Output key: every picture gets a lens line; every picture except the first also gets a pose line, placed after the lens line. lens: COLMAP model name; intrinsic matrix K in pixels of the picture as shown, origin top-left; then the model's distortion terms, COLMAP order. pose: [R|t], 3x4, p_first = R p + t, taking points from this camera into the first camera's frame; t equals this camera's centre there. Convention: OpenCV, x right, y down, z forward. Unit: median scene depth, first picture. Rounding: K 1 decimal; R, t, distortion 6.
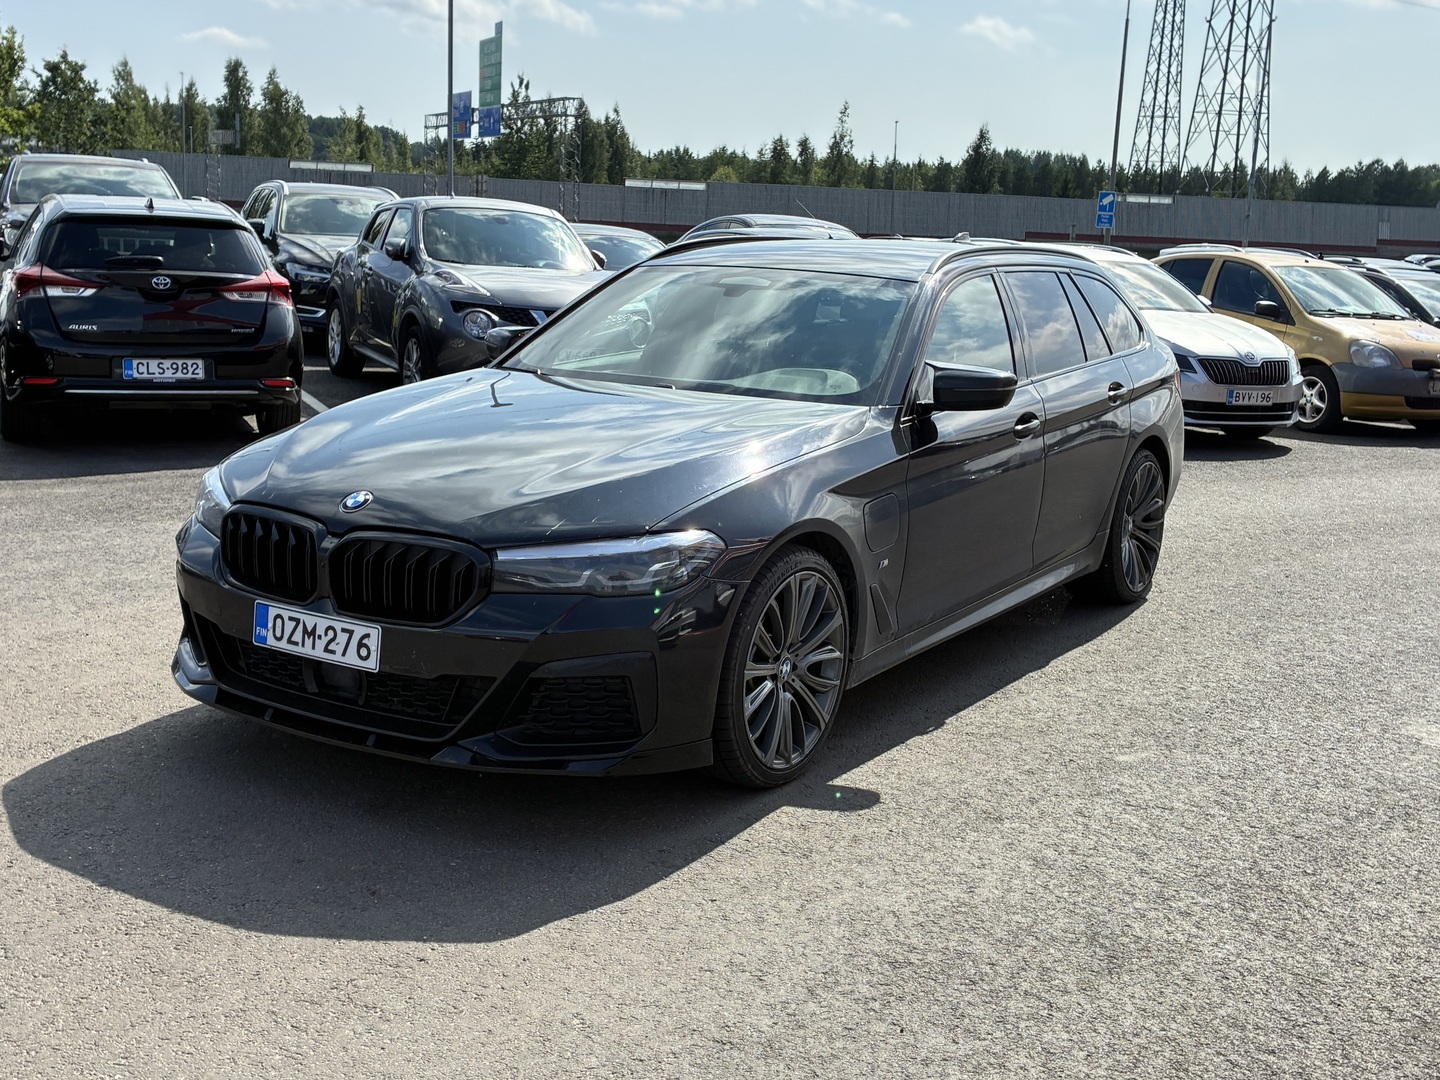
lens RADIAL K [[1637.1, 0, 719.1], [0, 1637.1, 549.7], [0, 0, 1]] dist [-0.002241, 0.000000]
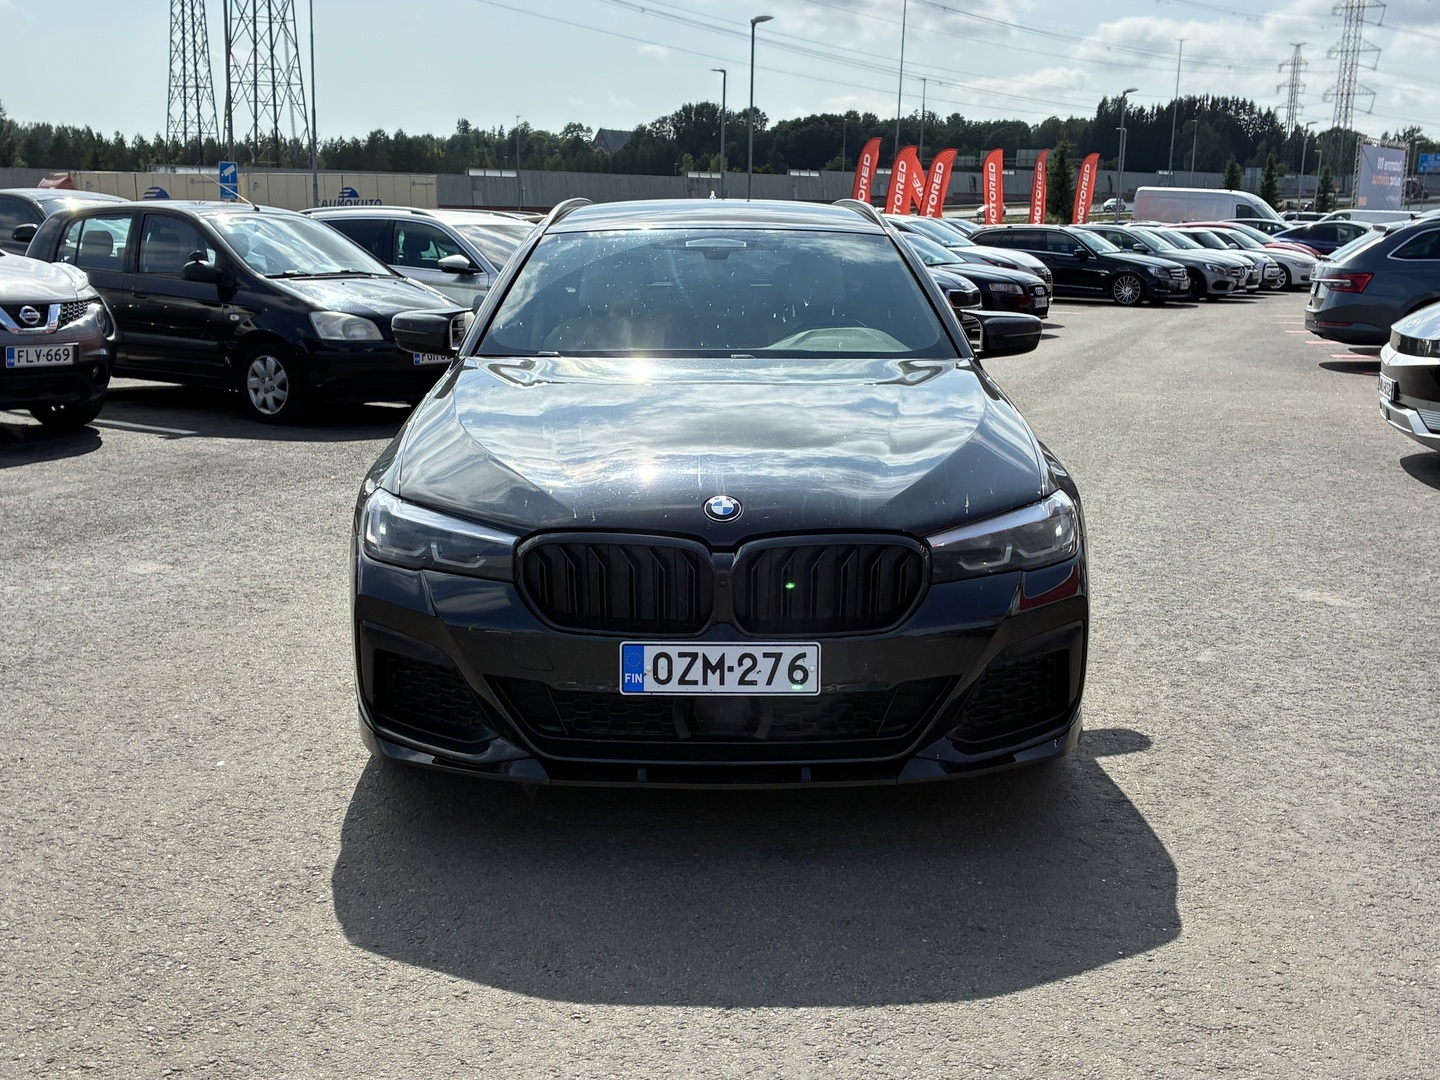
lens RADIAL K [[1637.1, 0, 696.8], [0, 1637.1, 495.2], [0, 0, 1]] dist [-0.002241, 0.000000]
pose [[0.848965, -0.124273, 0.513628, -0.686831], [0.132046, 0.991010, 0.021521, -0.057393], [-0.511685, 0.049552, 0.857743, 0.270455]]
